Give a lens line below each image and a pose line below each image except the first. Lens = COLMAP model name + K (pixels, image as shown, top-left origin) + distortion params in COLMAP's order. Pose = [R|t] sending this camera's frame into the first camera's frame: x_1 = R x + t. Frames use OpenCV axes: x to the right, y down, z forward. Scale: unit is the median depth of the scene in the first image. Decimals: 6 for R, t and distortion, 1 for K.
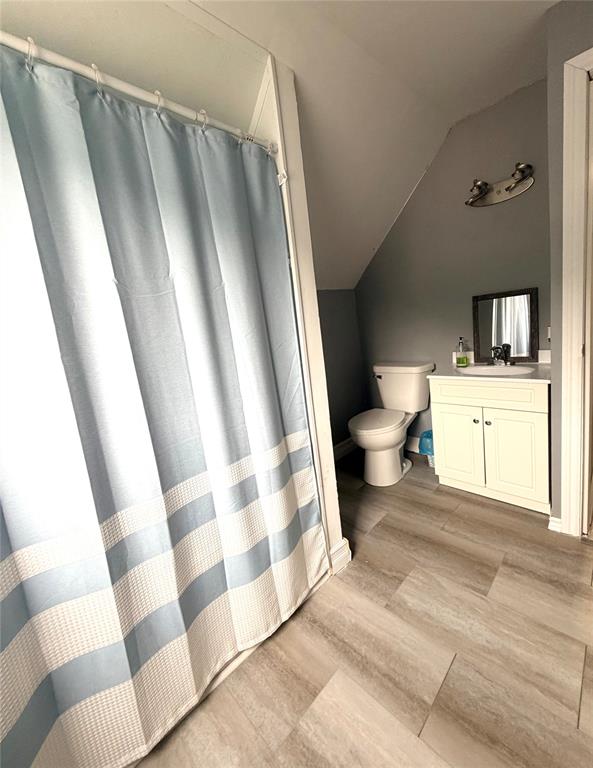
lens RADIAL K [[309.8, 0, 298.3], [0, 309.8, 376.8], [0, 0, 1]] dist [-0.000297, -0.000319]
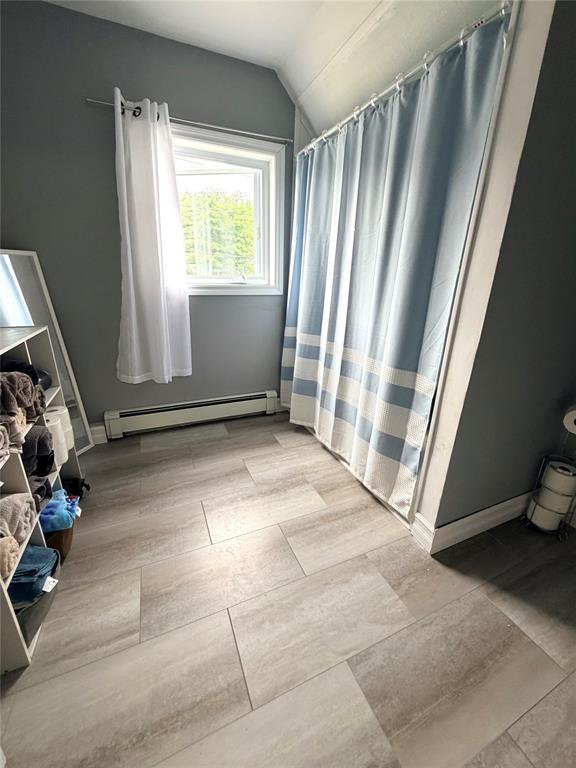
lens RADIAL K [[306.0, 0, 288.0], [0, 306.0, 382.9], [0, 0, 1]] dist [0.002728, 0.000313]
pose [[-0.351566, 0.420272, -0.836524, 1.050935], [-0.119322, 0.866162, 0.485309, -0.242773], [0.928528, 0.270434, -0.254365, 0.916405]]
